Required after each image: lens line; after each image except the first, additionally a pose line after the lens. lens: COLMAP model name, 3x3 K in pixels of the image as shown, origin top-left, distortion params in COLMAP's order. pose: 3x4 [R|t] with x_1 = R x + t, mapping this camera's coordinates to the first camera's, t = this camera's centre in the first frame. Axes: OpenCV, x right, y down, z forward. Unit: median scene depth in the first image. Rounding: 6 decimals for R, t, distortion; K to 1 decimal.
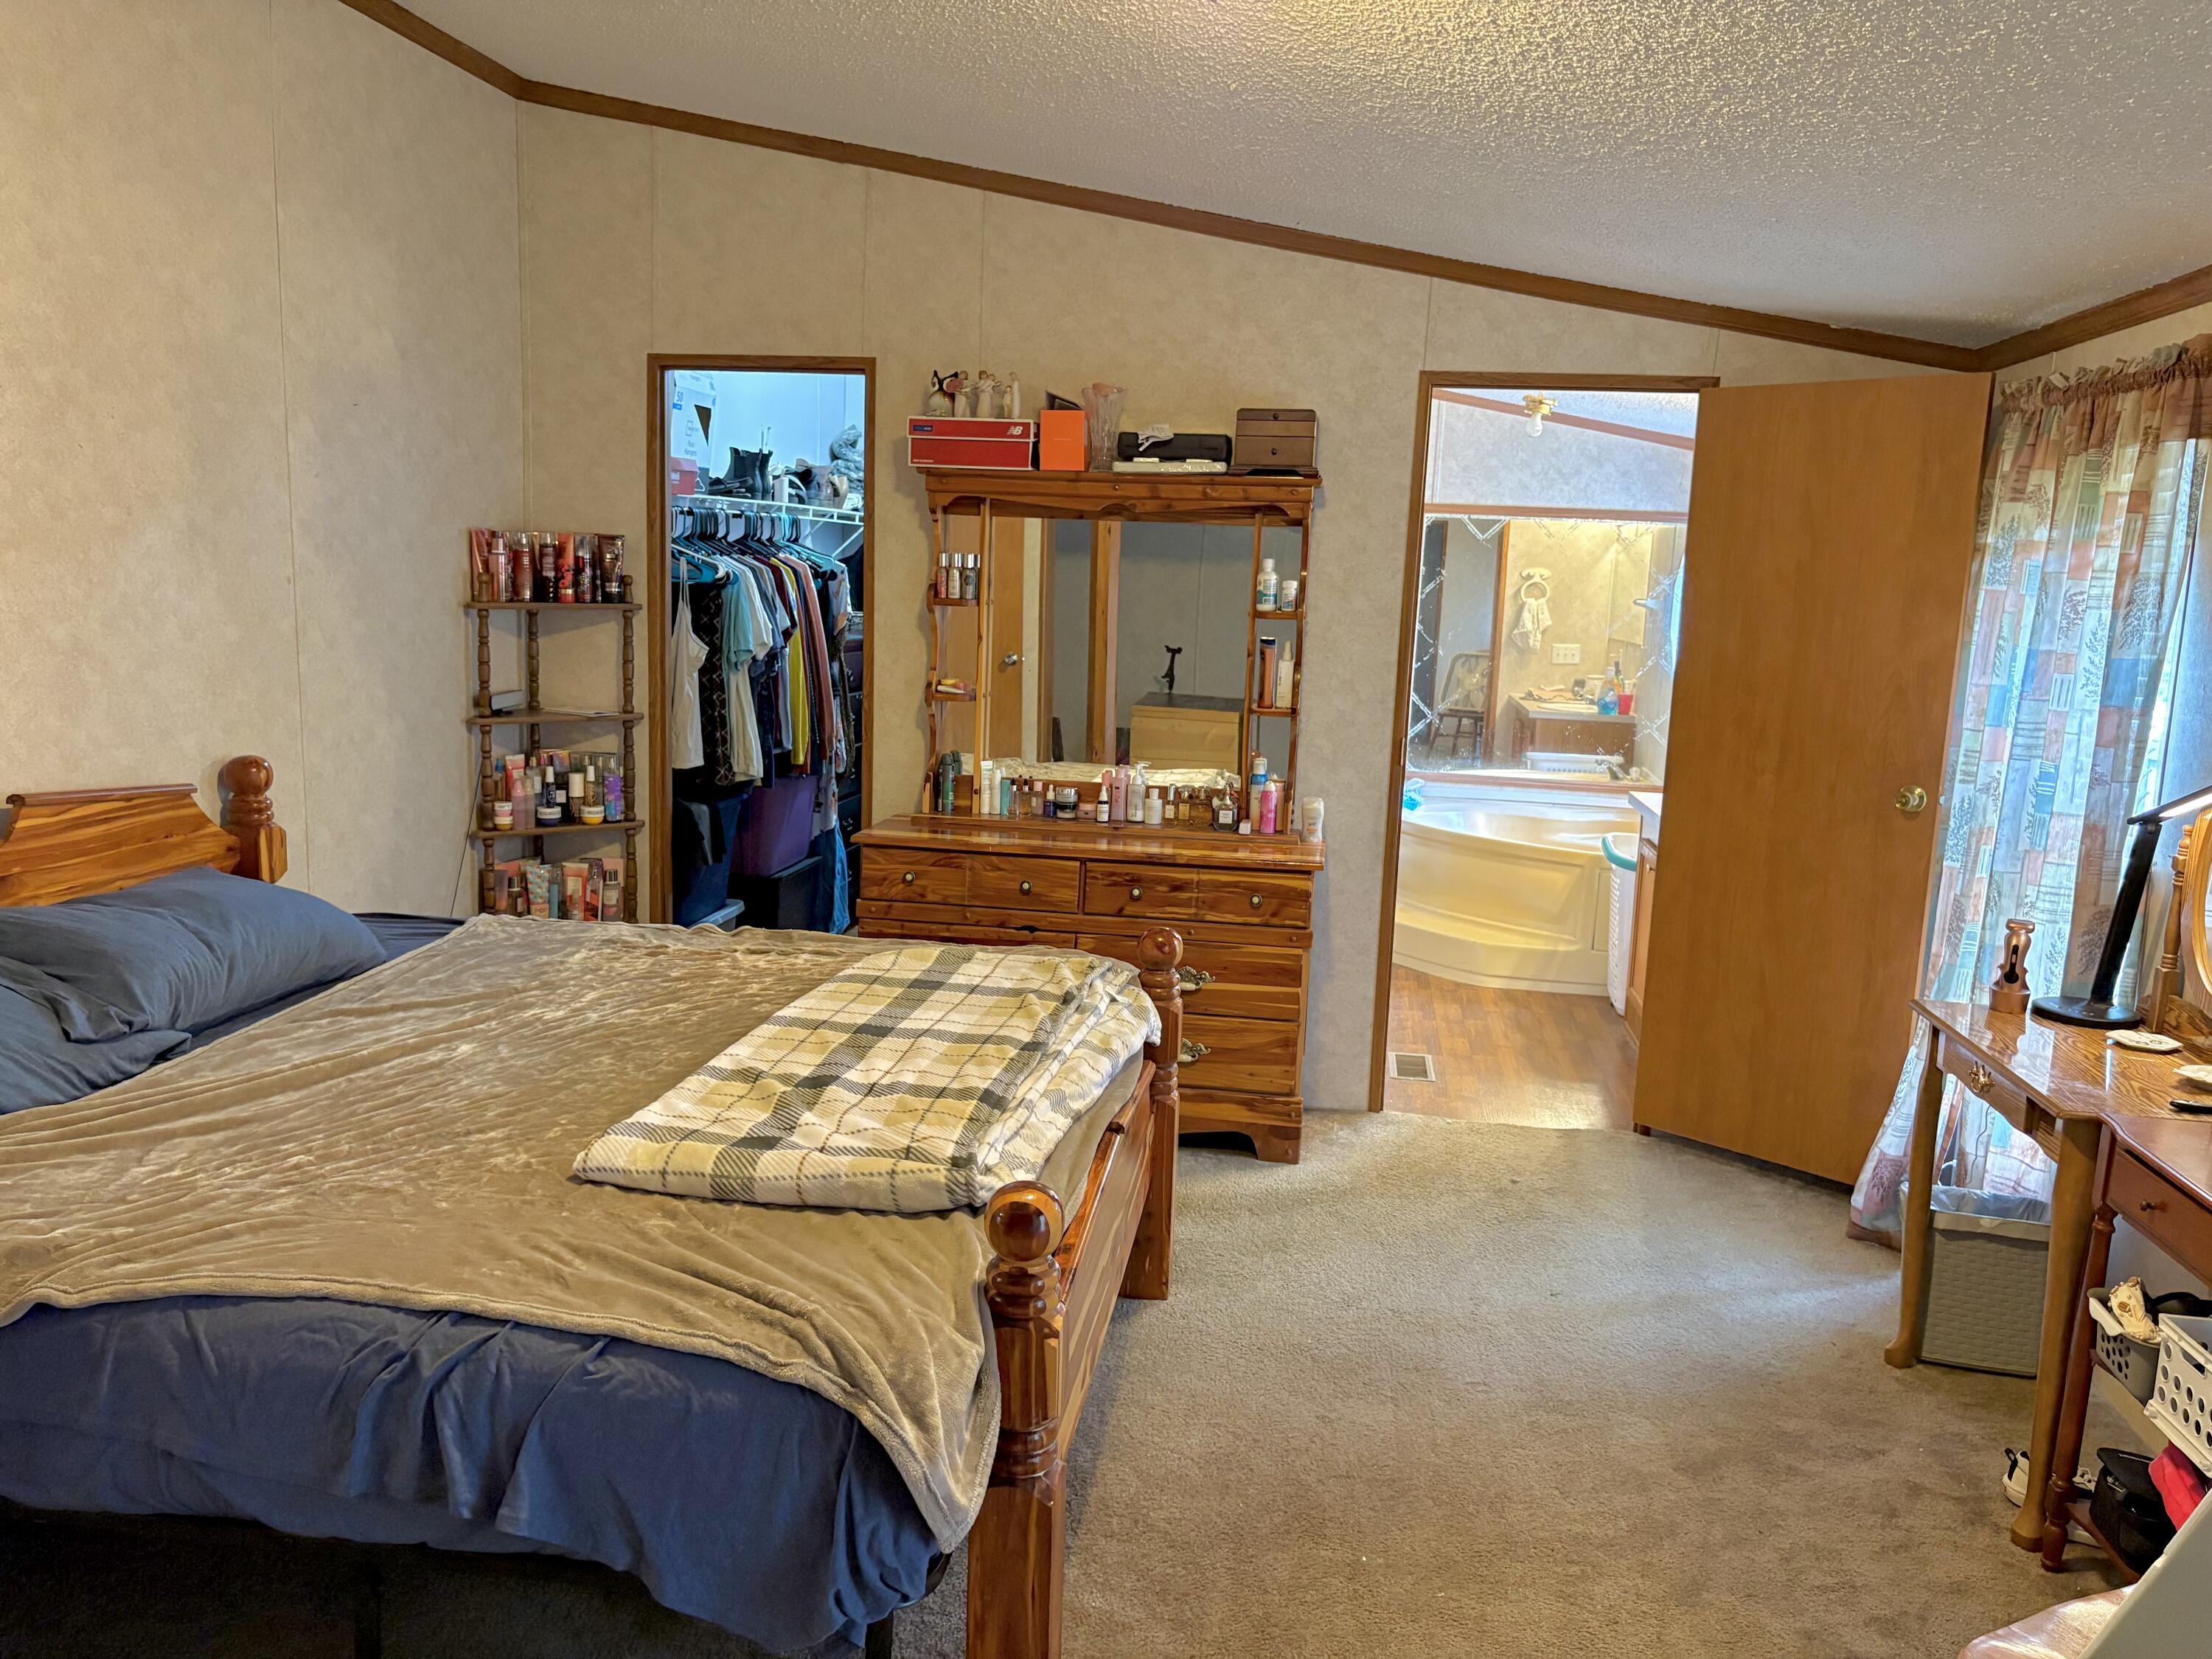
lens RADIAL K [[1666.1, 0, 1108.8], [0, 1666.1, 831.9], [0, 0, 1]] dist [0.029937, -0.043023]
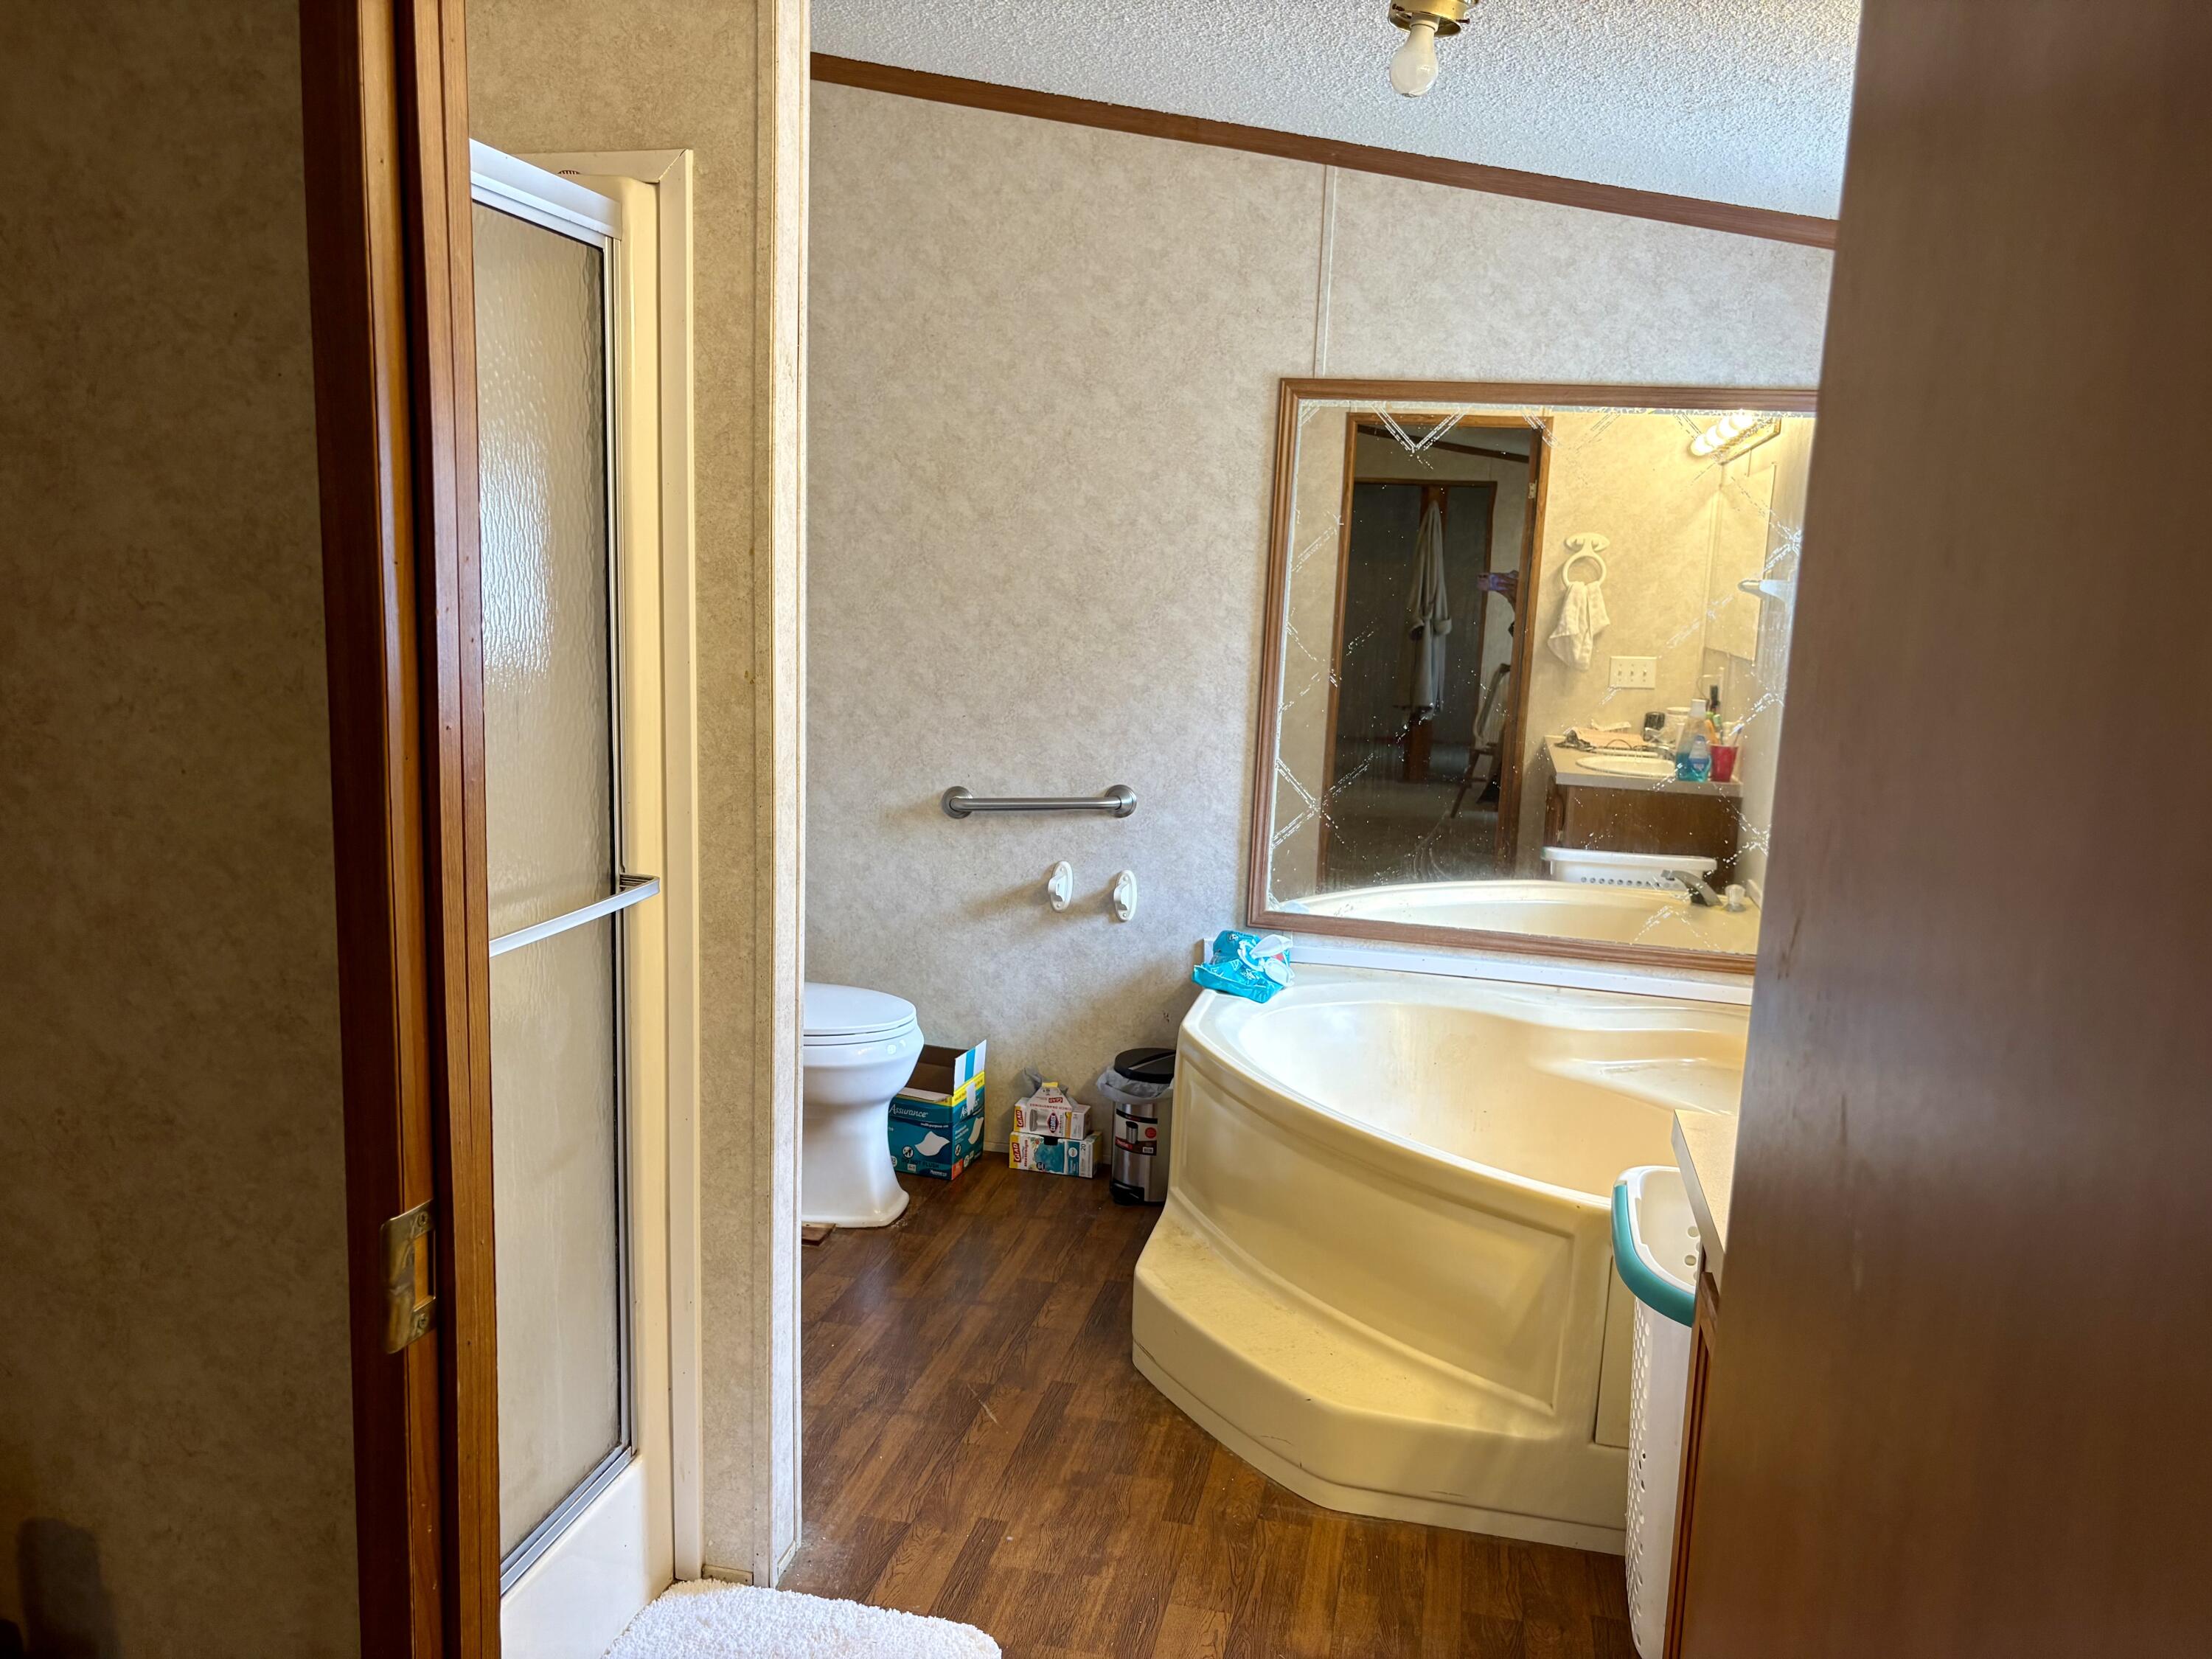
lens RADIAL K [[1666.1, 0, 1113.1], [0, 1666.1, 847.0], [0, 0, 1]] dist [0.029937, -0.043023]
pose [[0.997552, 0.009429, -0.069292, 0.171891], [-0.008739, 0.999909, 0.010242, -0.063732], [0.069382, -0.009611, 0.997544, 0.506571]]
